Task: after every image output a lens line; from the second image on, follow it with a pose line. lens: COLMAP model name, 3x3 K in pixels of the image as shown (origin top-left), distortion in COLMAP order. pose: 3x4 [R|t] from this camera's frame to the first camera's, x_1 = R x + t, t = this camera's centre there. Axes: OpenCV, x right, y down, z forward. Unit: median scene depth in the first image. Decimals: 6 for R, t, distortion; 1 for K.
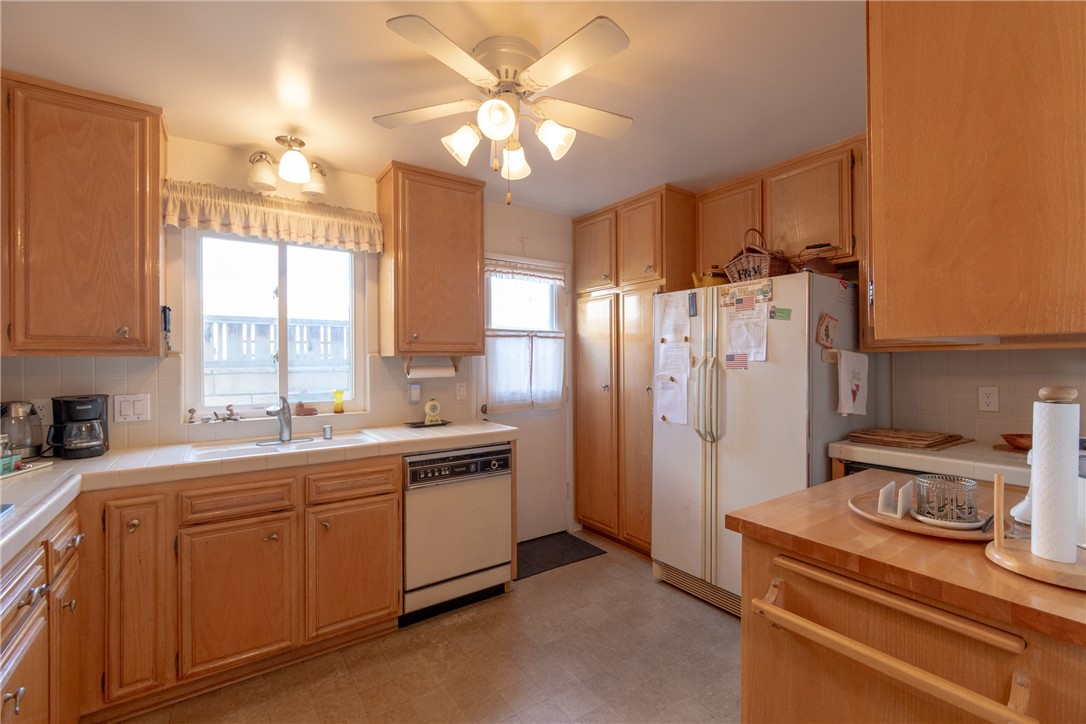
lens RADIAL K [[479.5, 0, 543.6], [0, 479.5, 362.0], [0, 0, 1]] dist [0.003122, -0.002079]
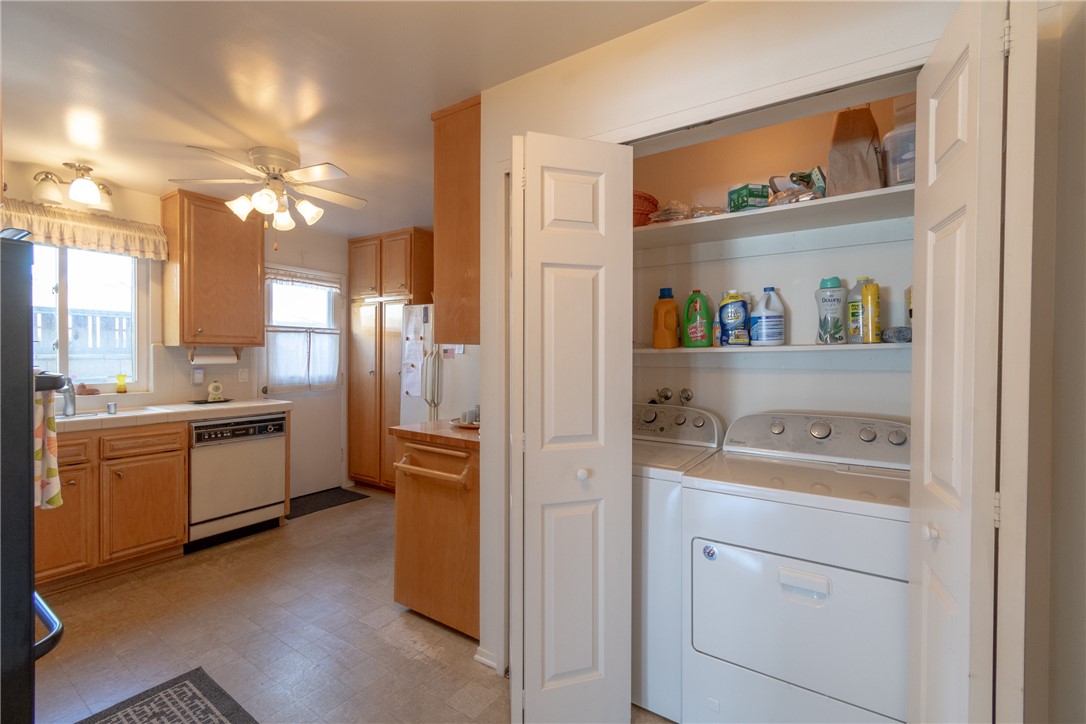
lens RADIAL K [[479.5, 0, 548.0], [0, 479.5, 359.6], [0, 0, 1]] dist [0.003122, -0.002079]
pose [[0.927341, 0.008156, 0.374127, 0.110783], [-0.011495, 0.999912, 0.006694, 0.003904], [-0.374040, -0.010508, 0.927353, -0.518221]]
